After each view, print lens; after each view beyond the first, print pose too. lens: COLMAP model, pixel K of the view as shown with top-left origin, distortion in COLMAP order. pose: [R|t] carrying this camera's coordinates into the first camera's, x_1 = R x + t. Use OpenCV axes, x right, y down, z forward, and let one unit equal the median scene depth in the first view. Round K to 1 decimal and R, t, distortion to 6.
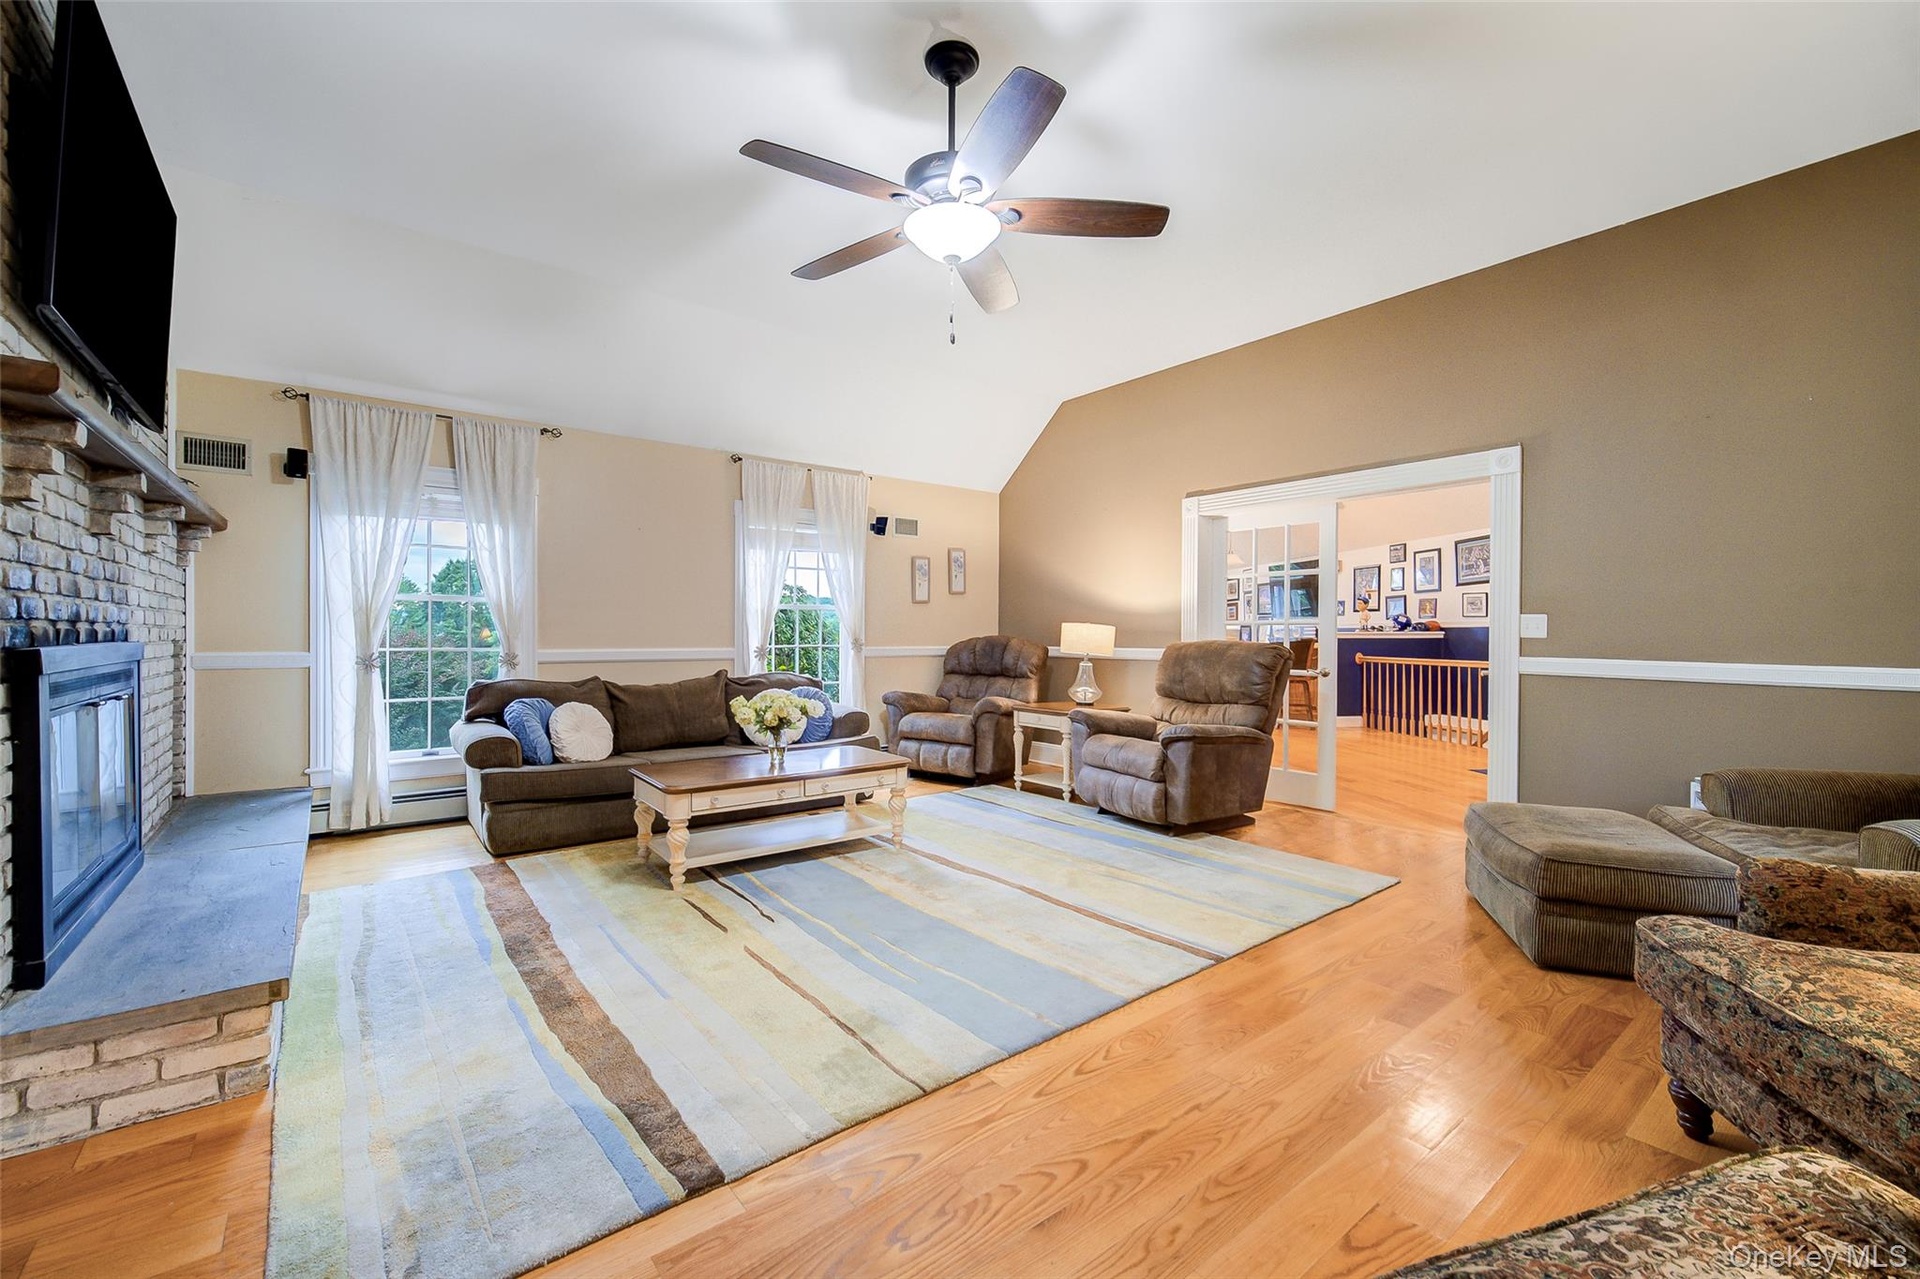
lens RADIAL K [[764.7, 0, 955.9], [0, 764.7, 640.8], [0, 0, 1]] dist [-0.000857, 0.000588]
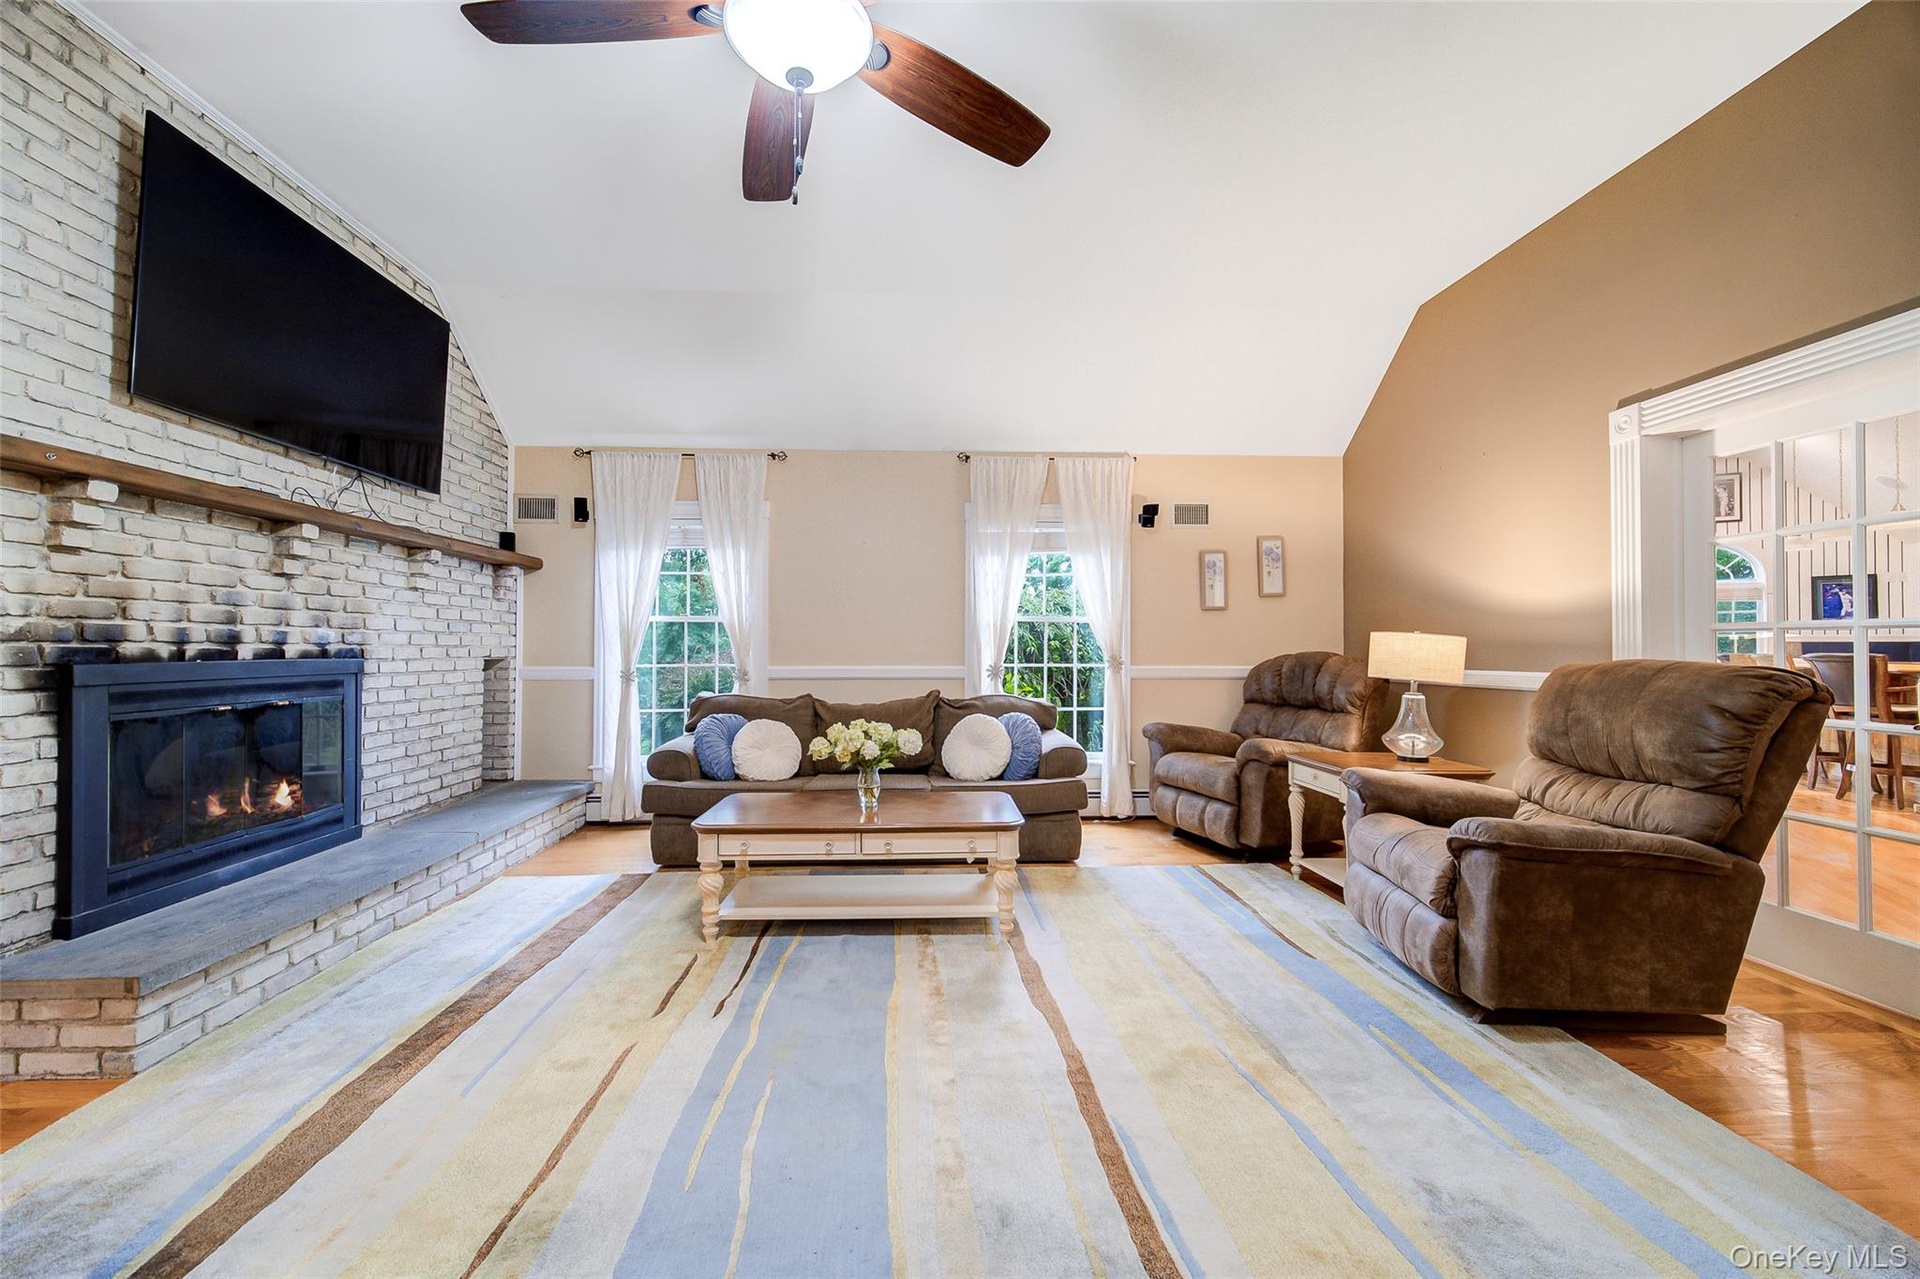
lens RADIAL K [[764.7, 0, 961.1], [0, 764.7, 633.8], [0, 0, 1]] dist [-0.000857, 0.000588]
pose [[0.820299, -0.015186, -0.571733, 0.271509], [-0.002064, 0.999562, -0.029512, -0.002322], [0.571931, 0.025389, 0.819909, 0.311812]]
